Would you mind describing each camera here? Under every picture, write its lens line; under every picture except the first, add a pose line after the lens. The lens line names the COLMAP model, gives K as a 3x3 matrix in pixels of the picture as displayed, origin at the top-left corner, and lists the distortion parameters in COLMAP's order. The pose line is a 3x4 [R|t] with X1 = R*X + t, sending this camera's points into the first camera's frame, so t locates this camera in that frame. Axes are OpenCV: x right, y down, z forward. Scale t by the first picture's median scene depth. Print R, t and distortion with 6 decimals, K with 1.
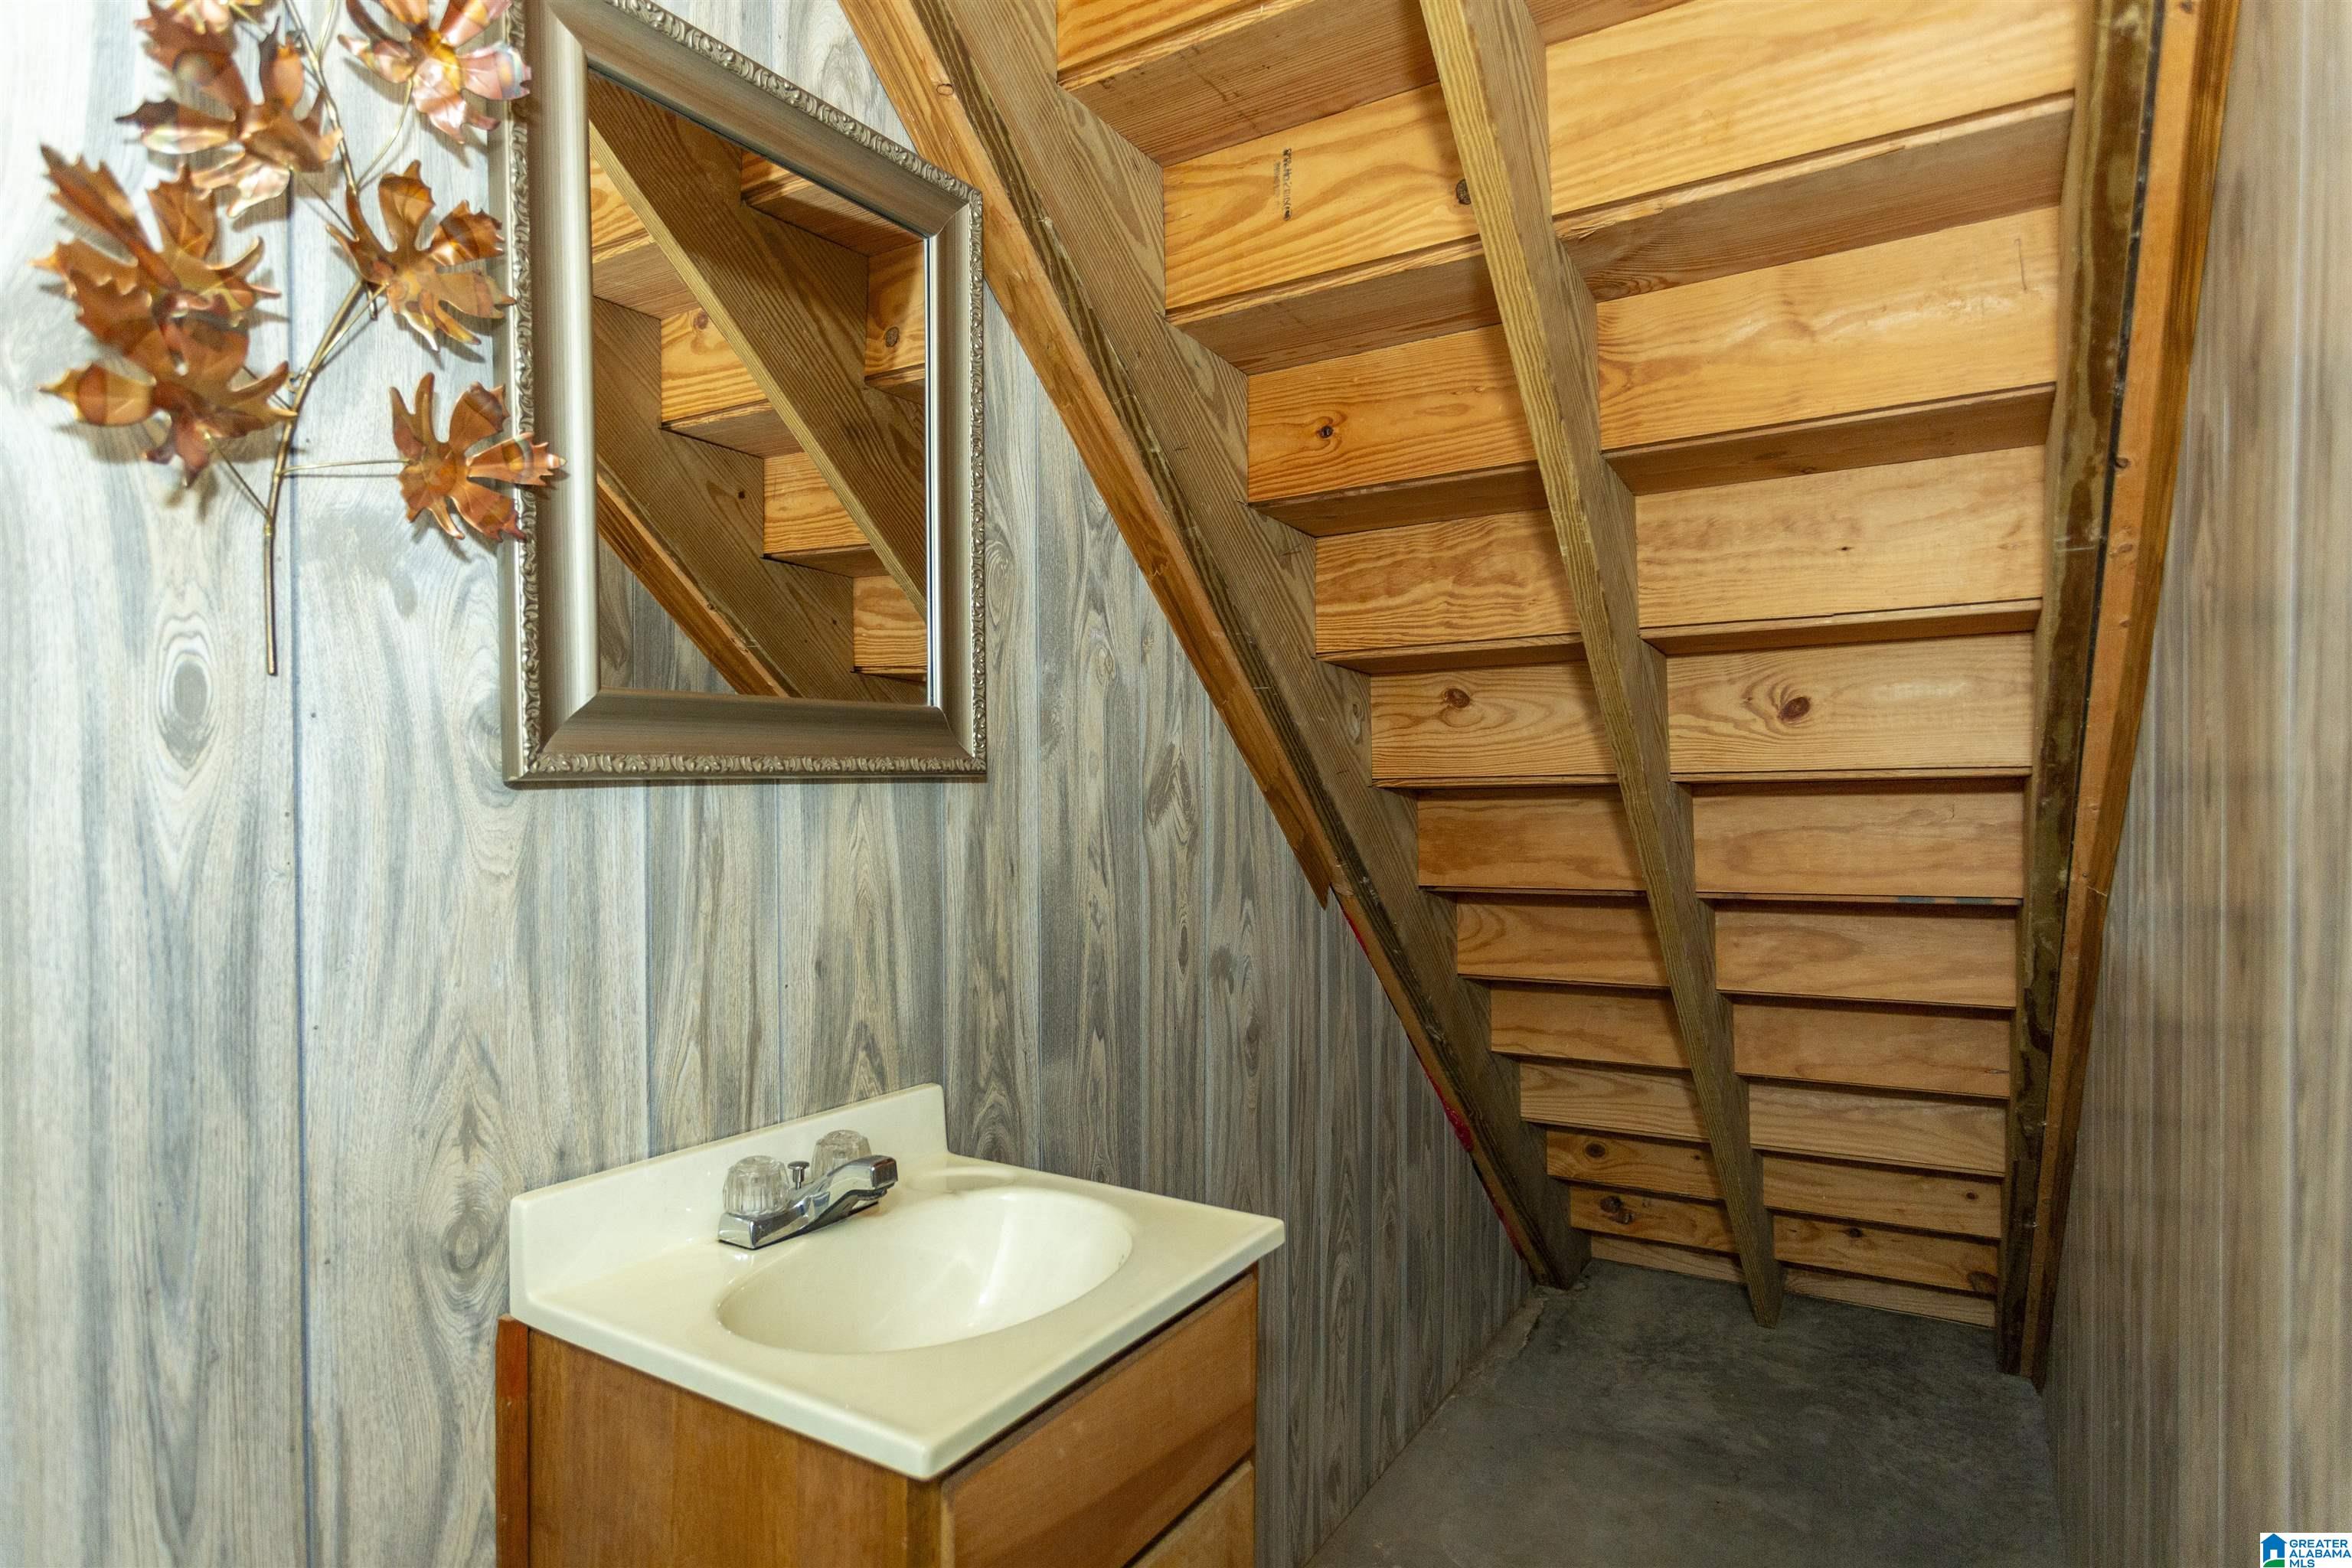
lens RADIAL K [[1300.6, 0, 1176.0], [0, 1300.6, 784.0], [0, 0, 1]] dist [0.002131, 0.001037]
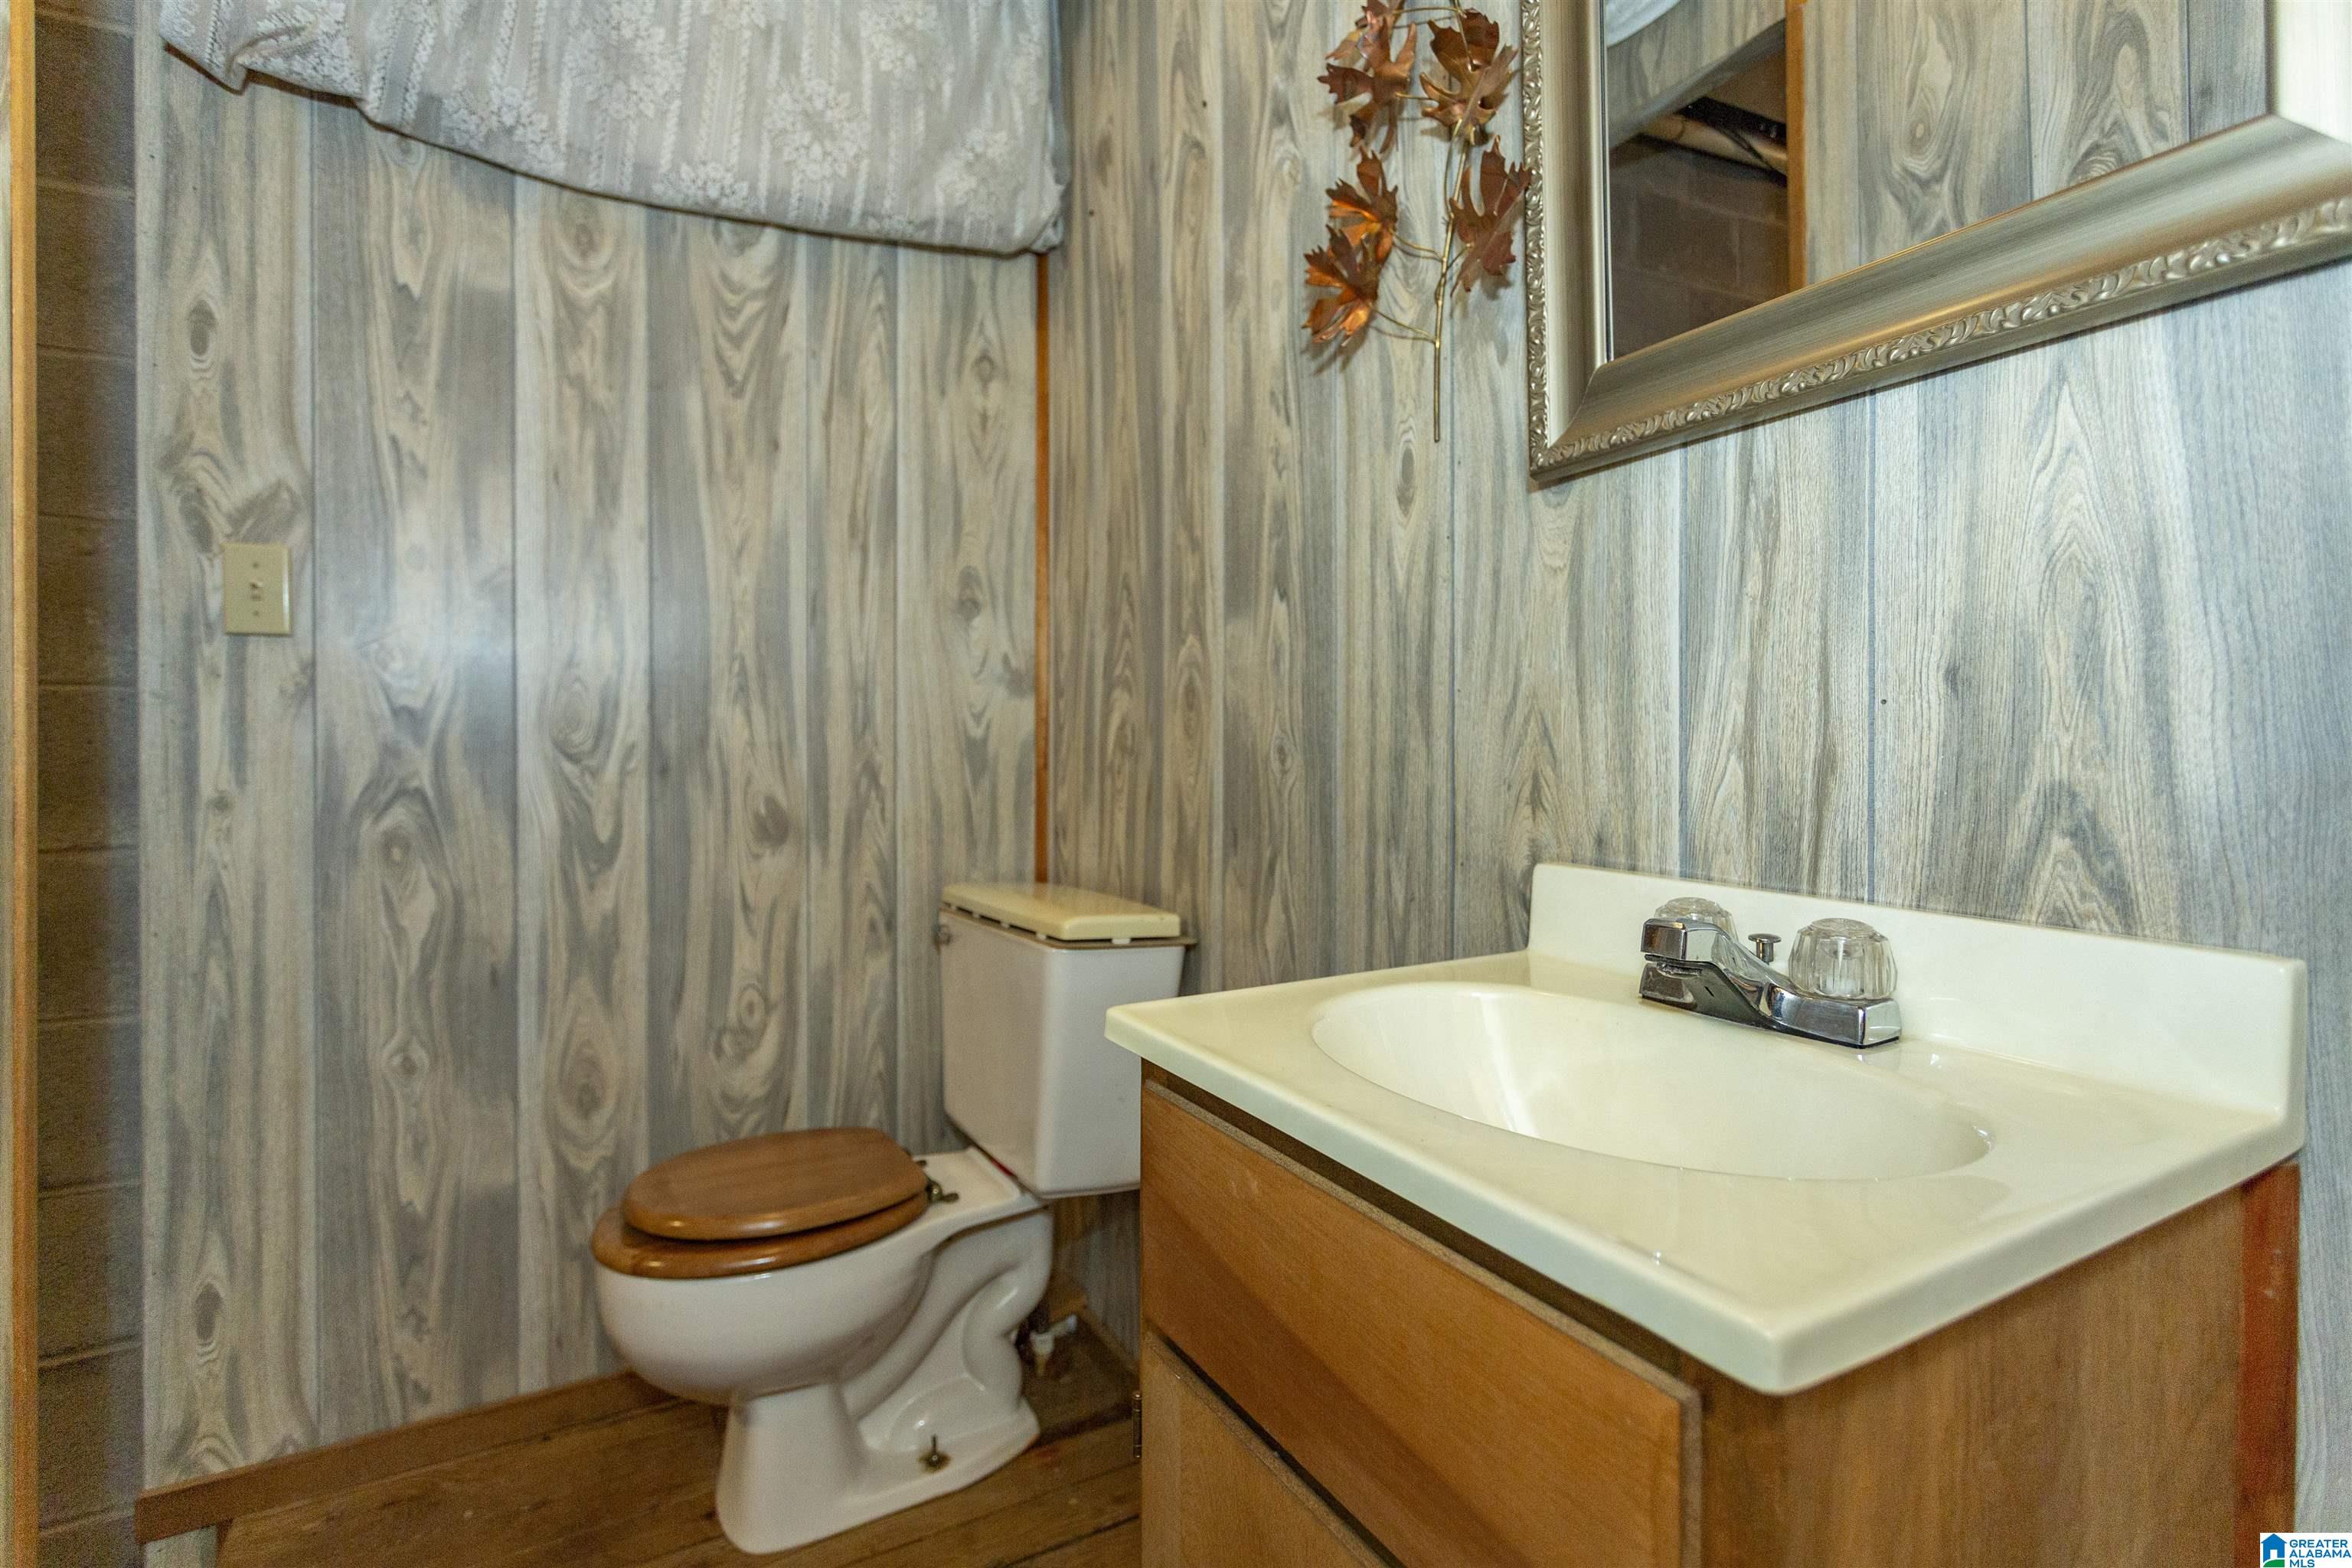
lens RADIAL K [[1112.6, 0, 1166.5], [0, 1112.6, 754.4], [0, 0, 1]] dist [0.000783, -0.000496]
pose [[-0.492430, 0.005213, -0.870336, 0.429025], [-0.007699, 0.999917, 0.010345, 0.204758], [0.870318, 0.011795, -0.492349, 1.097184]]
